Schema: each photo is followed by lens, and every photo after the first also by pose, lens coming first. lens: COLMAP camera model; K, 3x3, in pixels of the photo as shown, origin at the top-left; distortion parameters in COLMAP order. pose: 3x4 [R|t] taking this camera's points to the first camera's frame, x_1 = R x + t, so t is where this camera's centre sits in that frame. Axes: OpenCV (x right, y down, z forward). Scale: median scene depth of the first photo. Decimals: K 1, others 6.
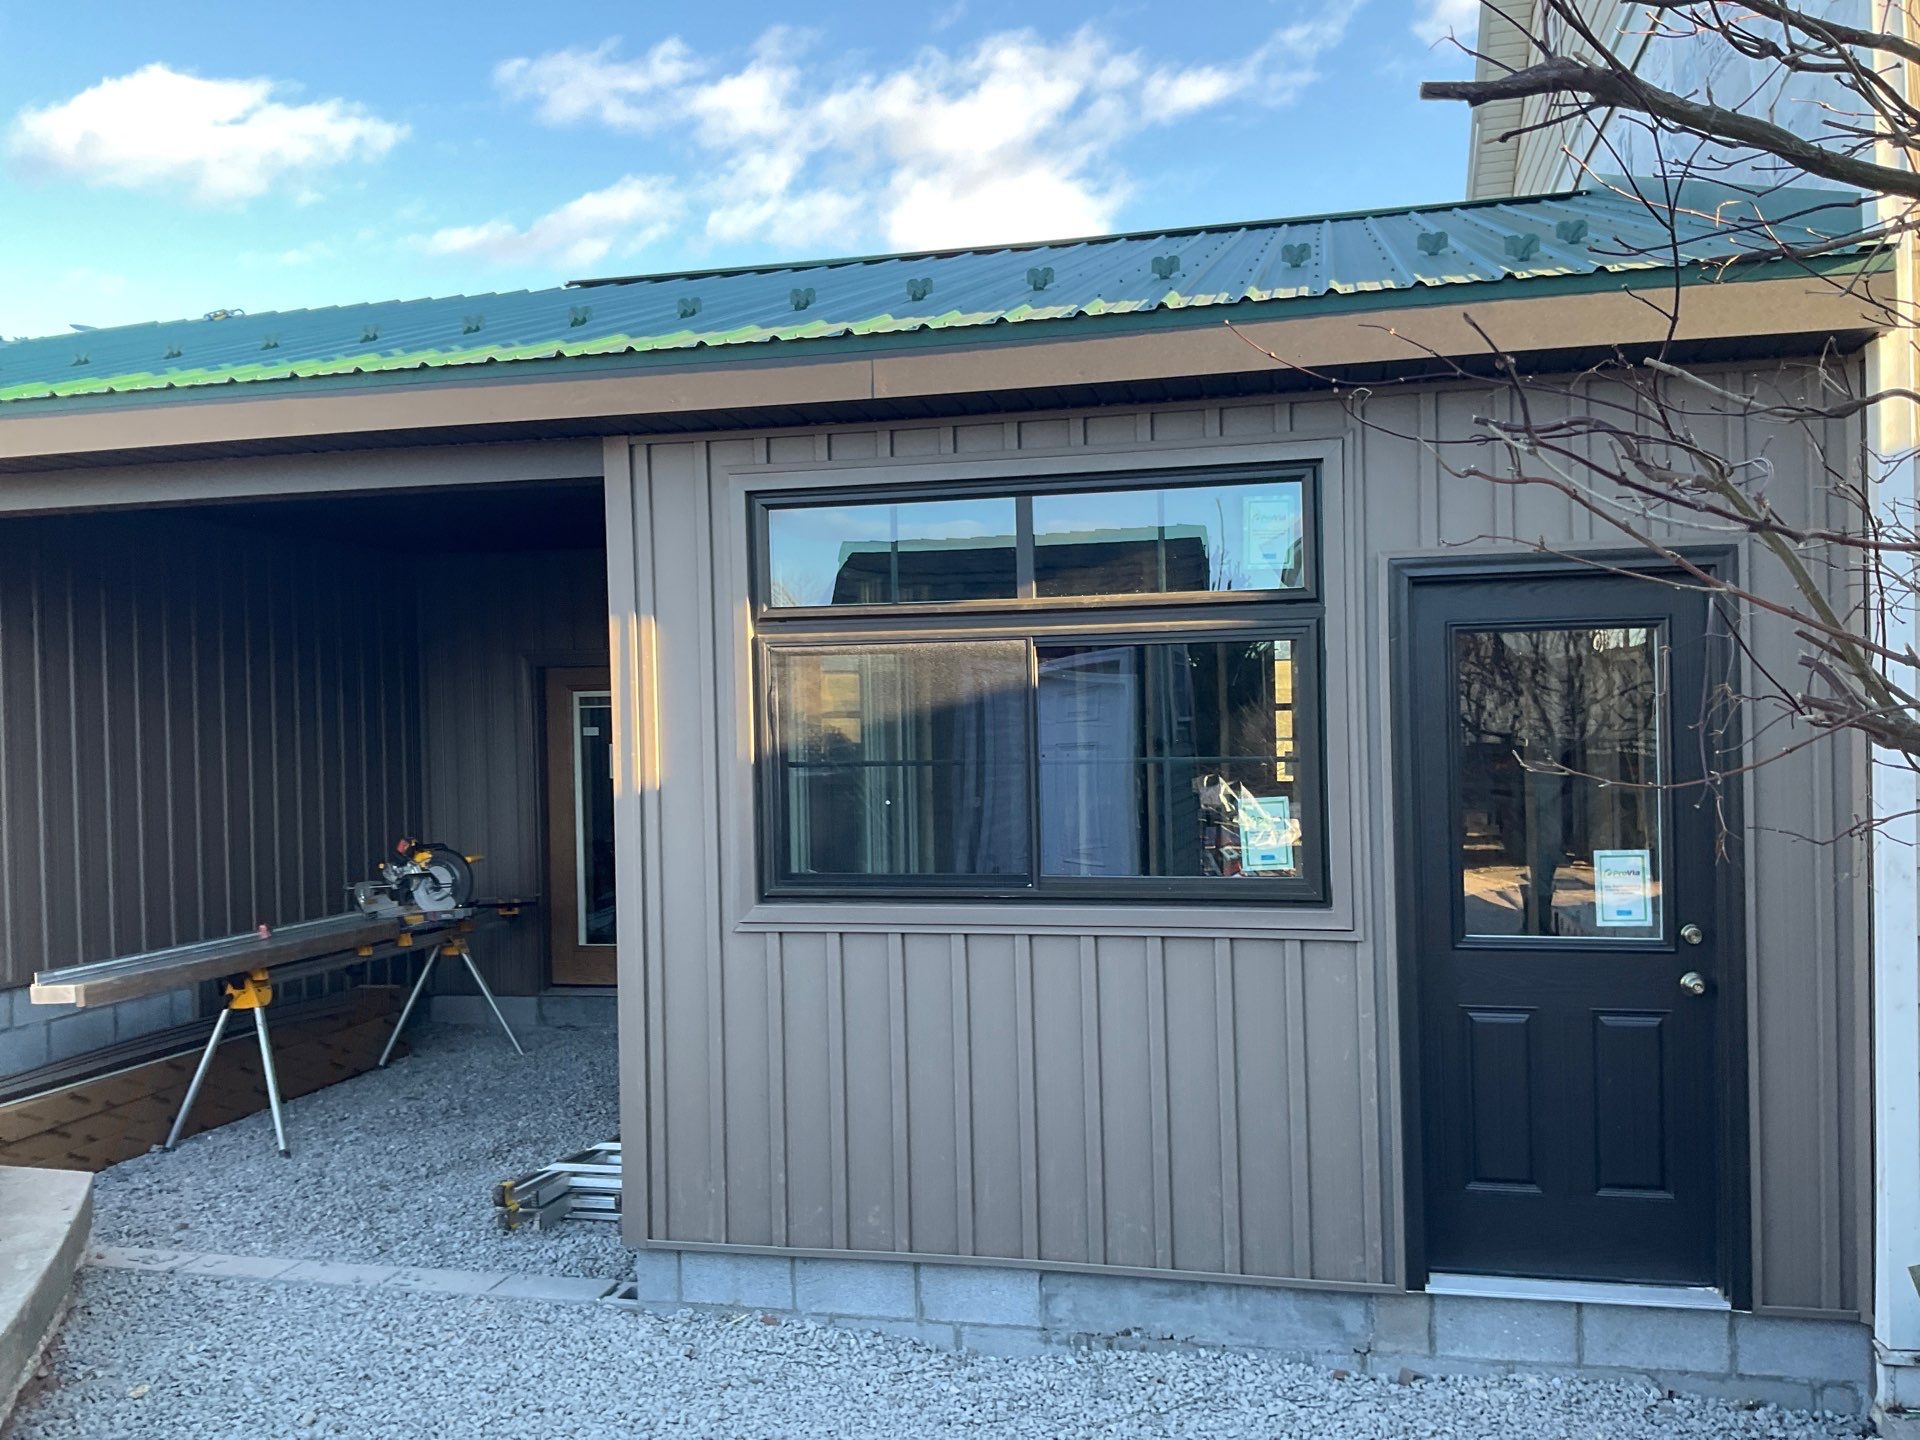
lens RADIAL K [[1569.1, 0, 972.9], [0, 1569.1, 718.6], [0, 0, 1]] dist [0.060330, -0.144958]
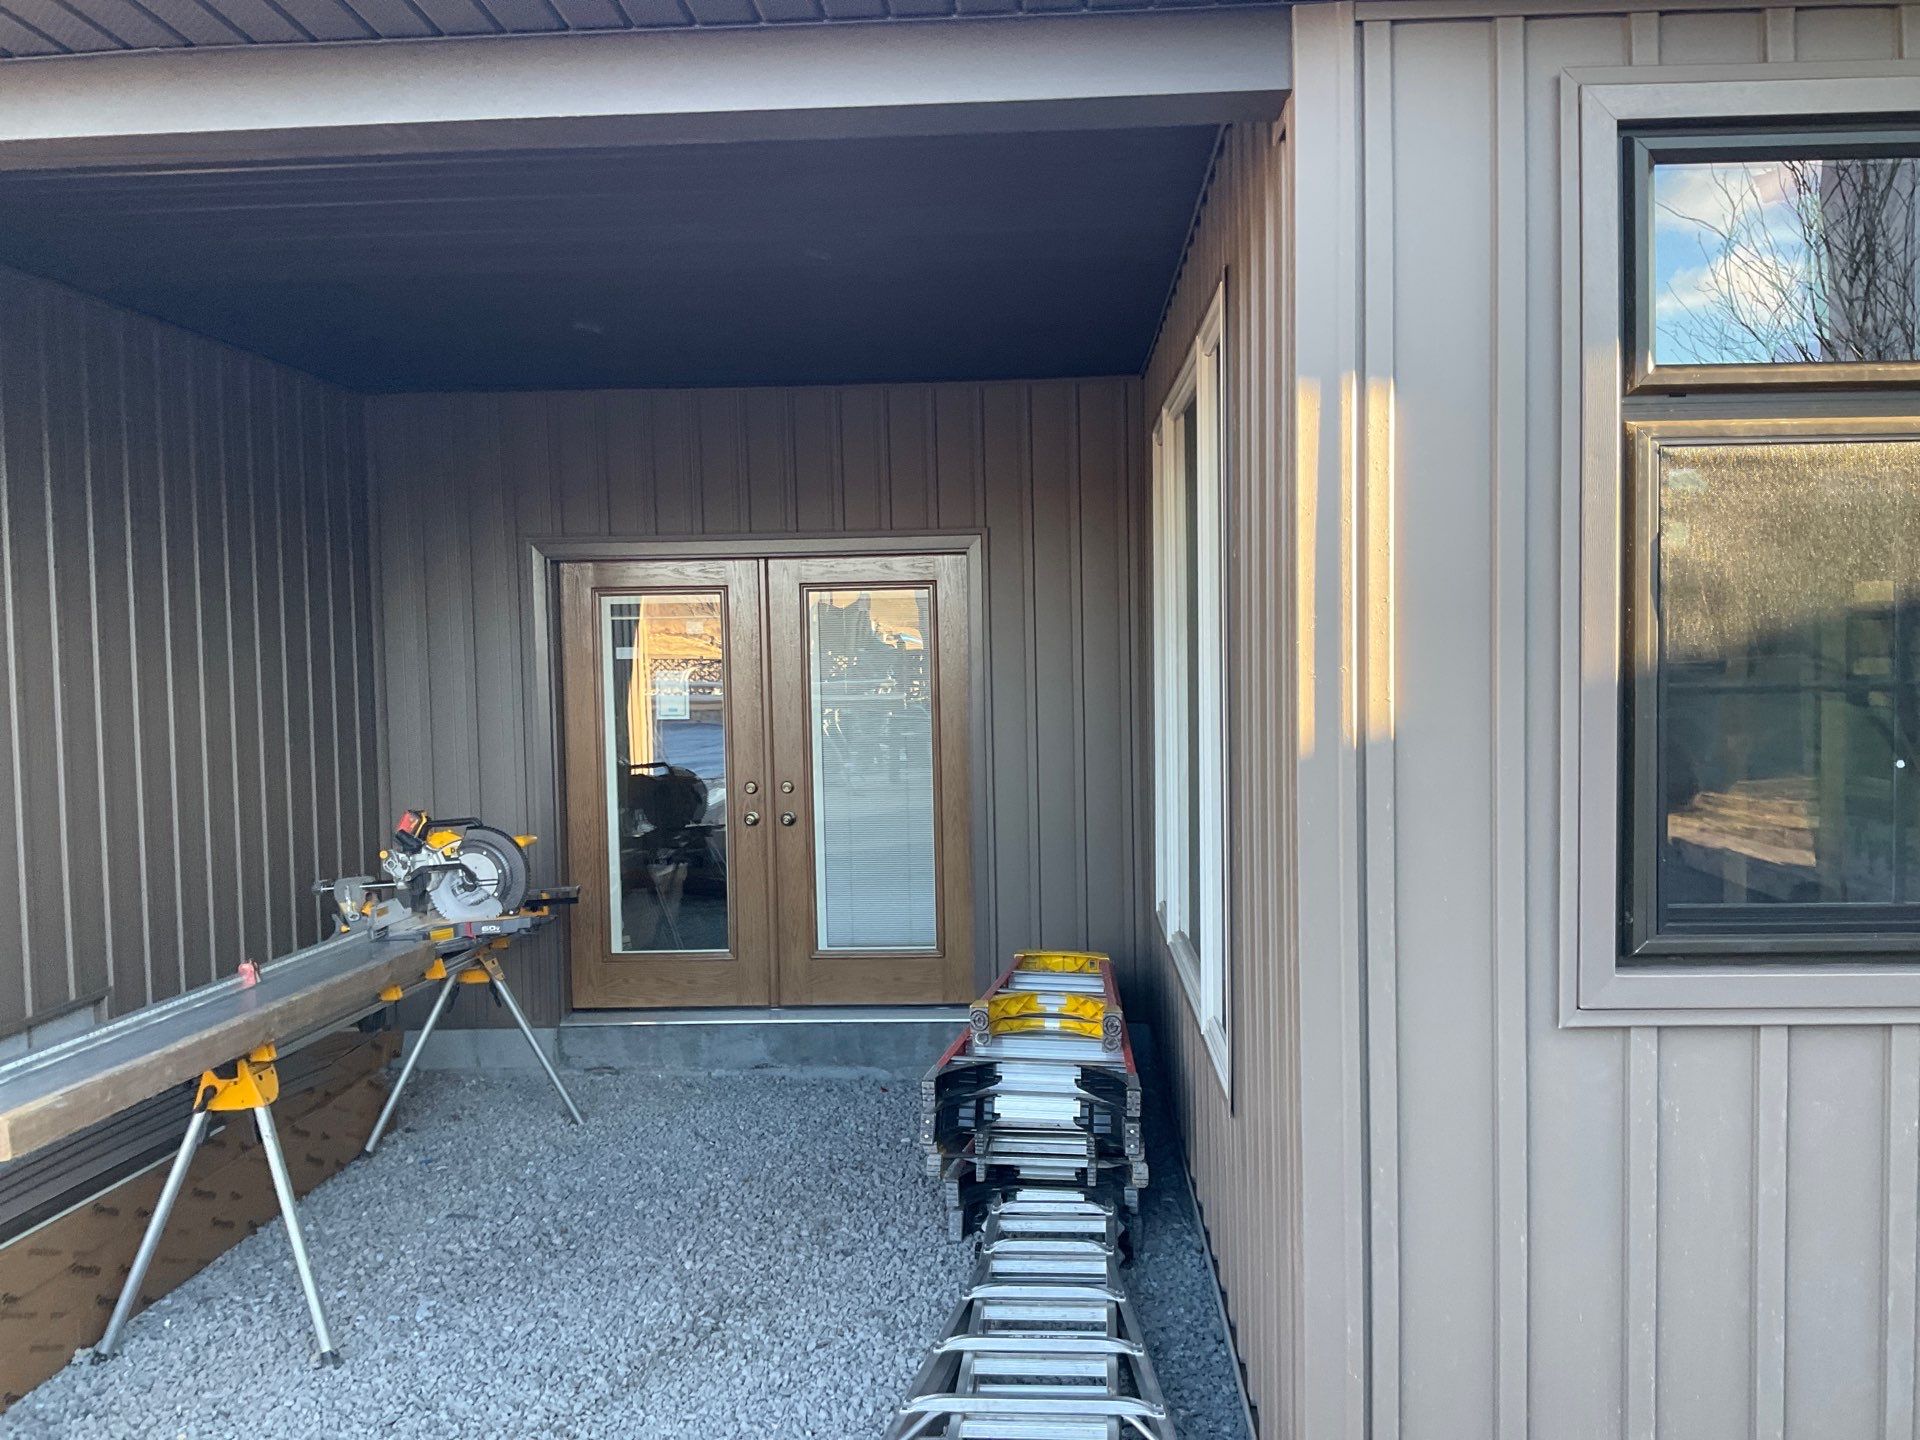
lens RADIAL K [[1572.2, 0, 951.6], [0, 1572.2, 717.5], [0, 0, 1]] dist [0.088815, -0.146399]
pose [[0.986988, -0.004472, 0.160734, -0.356817], [-0.001634, 0.999283, 0.037834, 0.016646], [-0.160788, -0.037605, 0.986272, 0.456772]]
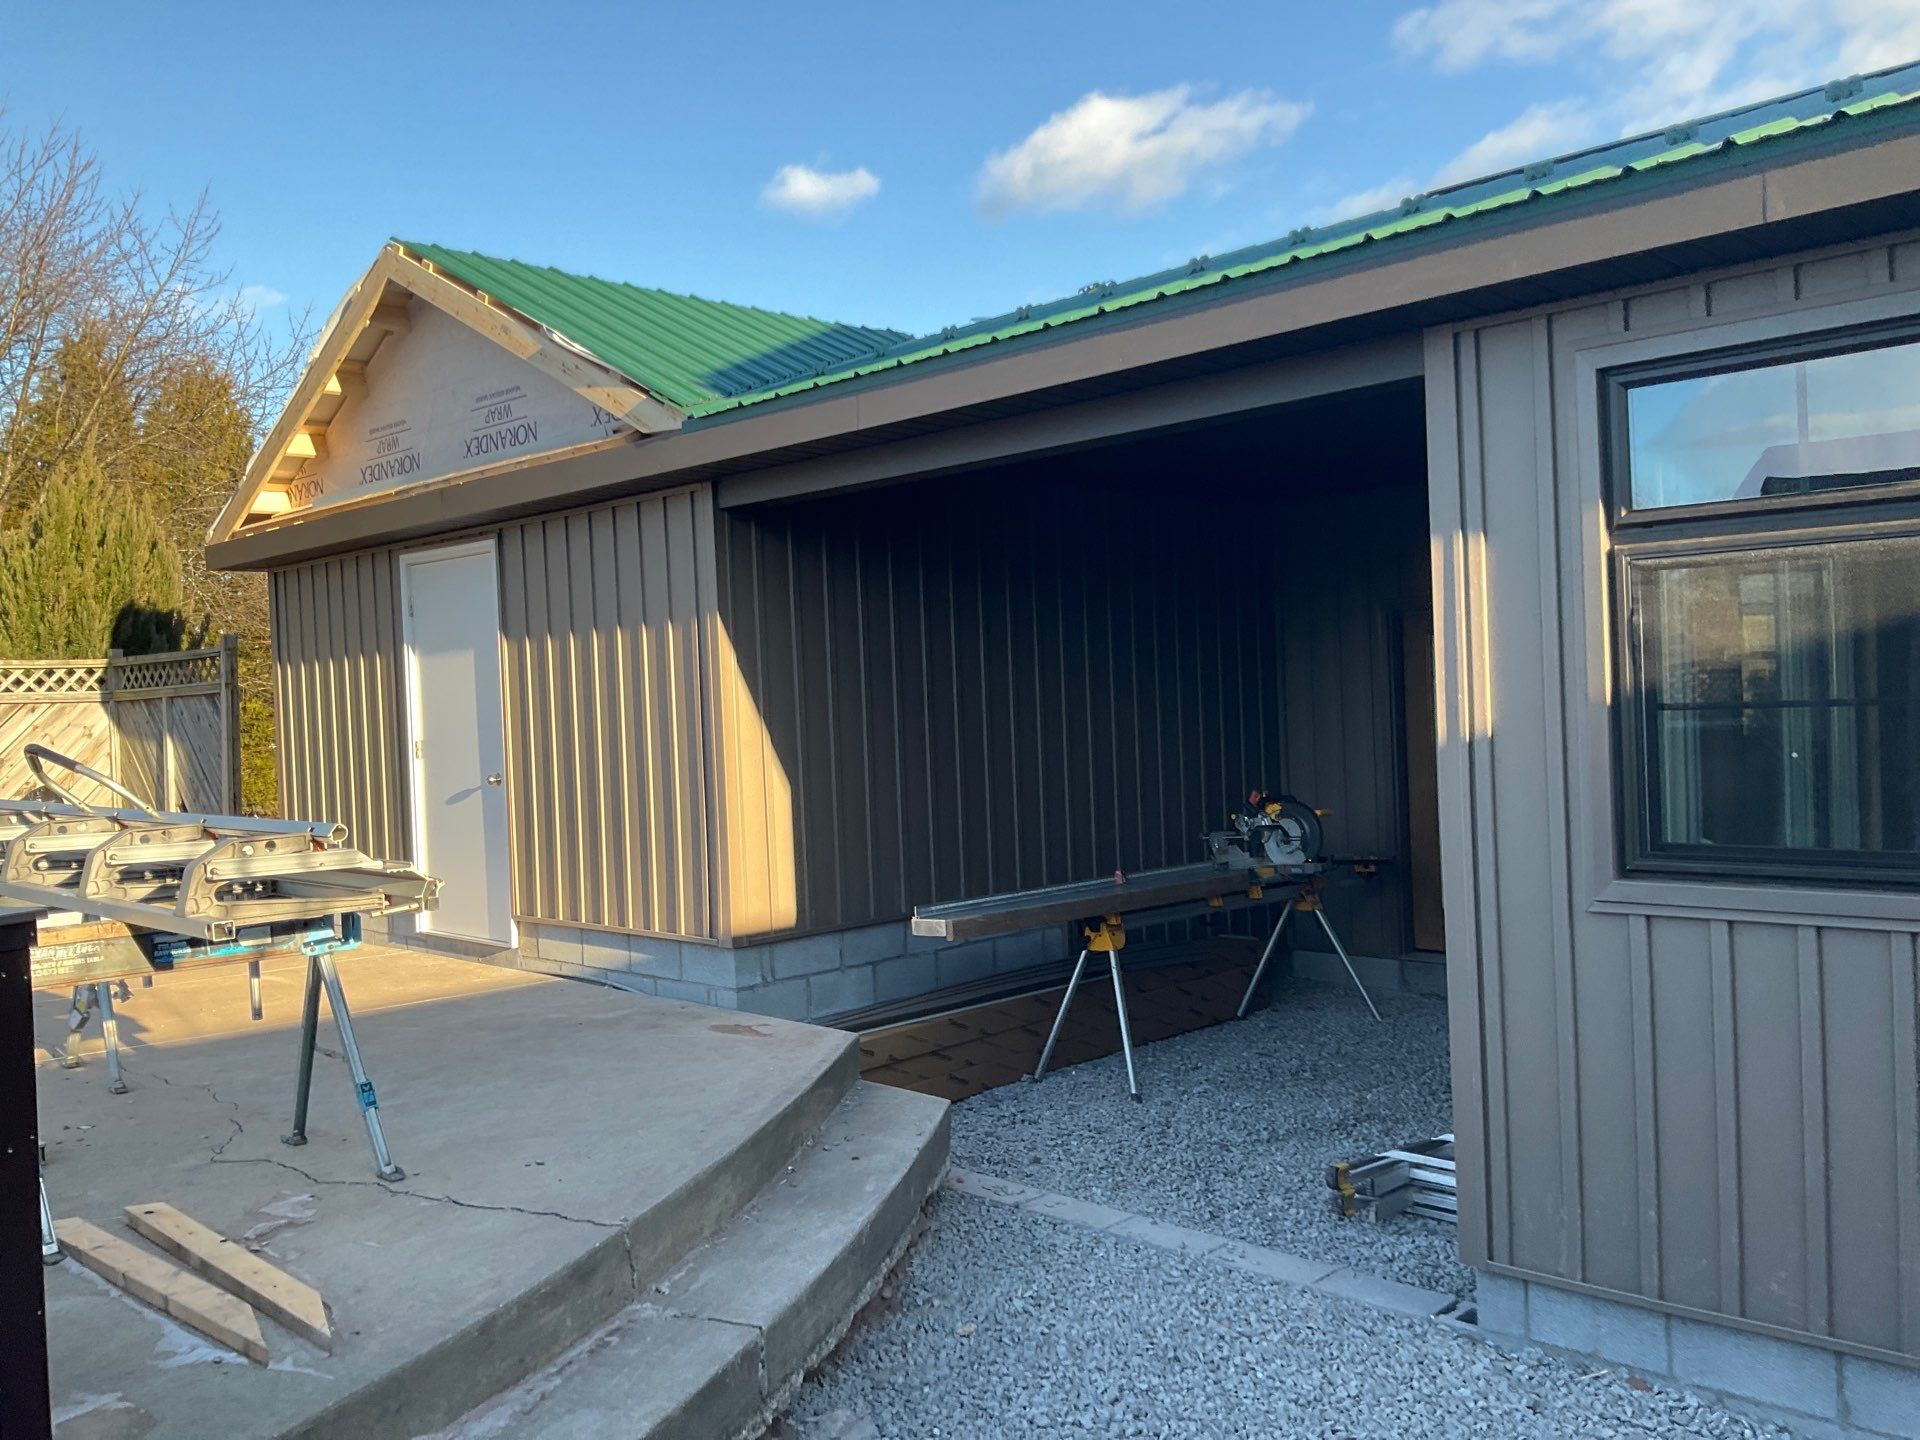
lens RADIAL K [[1569.1, 0, 972.9], [0, 1569.1, 718.6], [0, 0, 1]] dist [0.060330, -0.144958]
pose [[0.849854, -0.002914, -0.527010, 0.008488], [0.018247, 0.999548, 0.023899, 0.007998], [0.526702, -0.029927, 0.849523, 0.113551]]
